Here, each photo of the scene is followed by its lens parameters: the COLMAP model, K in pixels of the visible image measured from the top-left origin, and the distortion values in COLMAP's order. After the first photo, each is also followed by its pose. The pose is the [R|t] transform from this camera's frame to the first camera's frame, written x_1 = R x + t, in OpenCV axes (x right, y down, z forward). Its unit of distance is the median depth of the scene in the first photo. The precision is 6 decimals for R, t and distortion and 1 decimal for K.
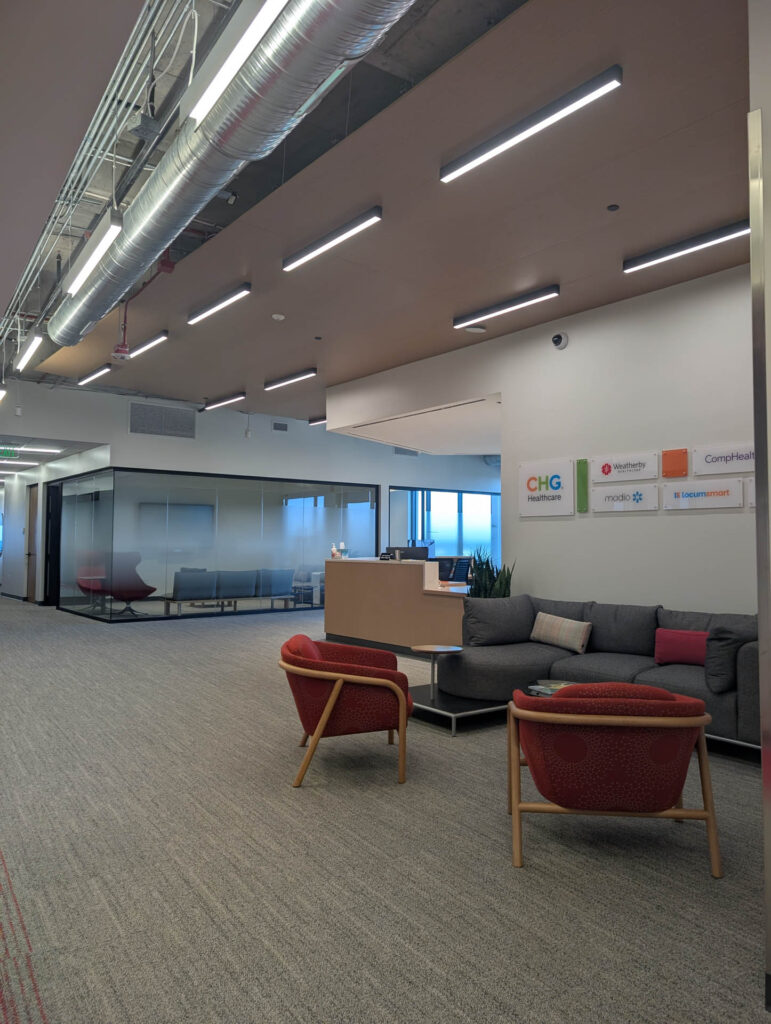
lens RADIAL K [[733.5, 0, 384.2], [0, 733.5, 511.7], [0, 0, 1]] dist [0.019802, -0.006806]
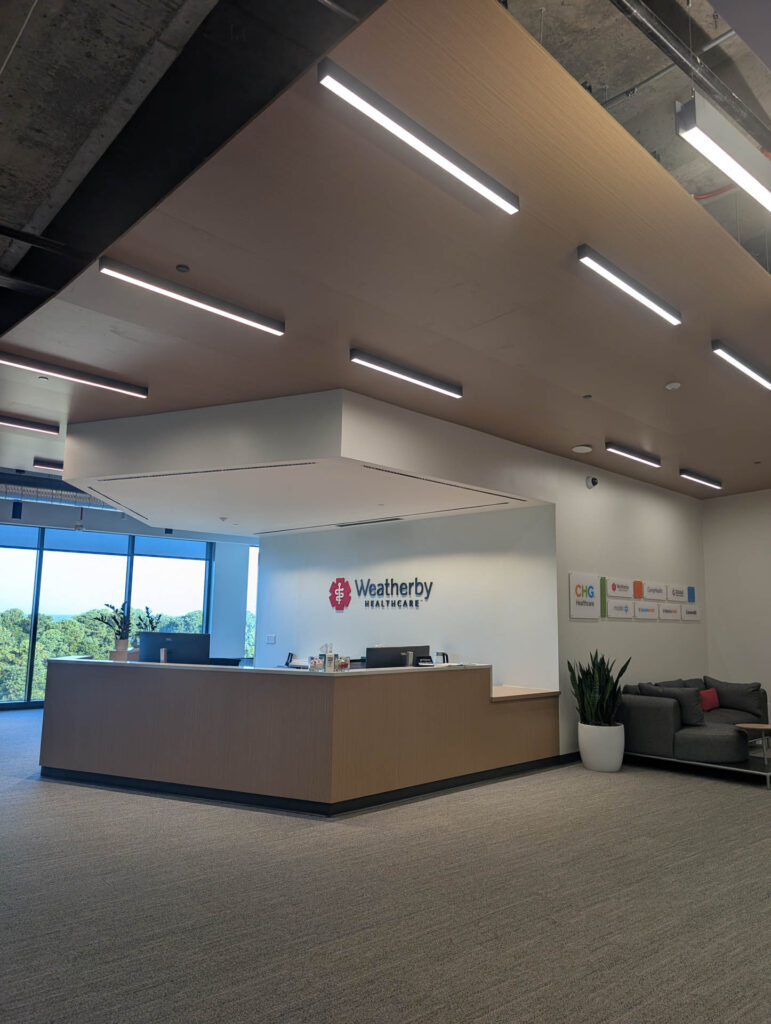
lens RADIAL K [[733.5, 0, 383.3], [0, 733.5, 512.1], [0, 0, 1]] dist [0.019802, -0.006806]
pose [[-0.117034, 0.129376, 0.984665, -1.010471], [-0.071594, 0.987800, -0.138297, 0.025734], [-0.990544, -0.086682, -0.106343, 1.532743]]
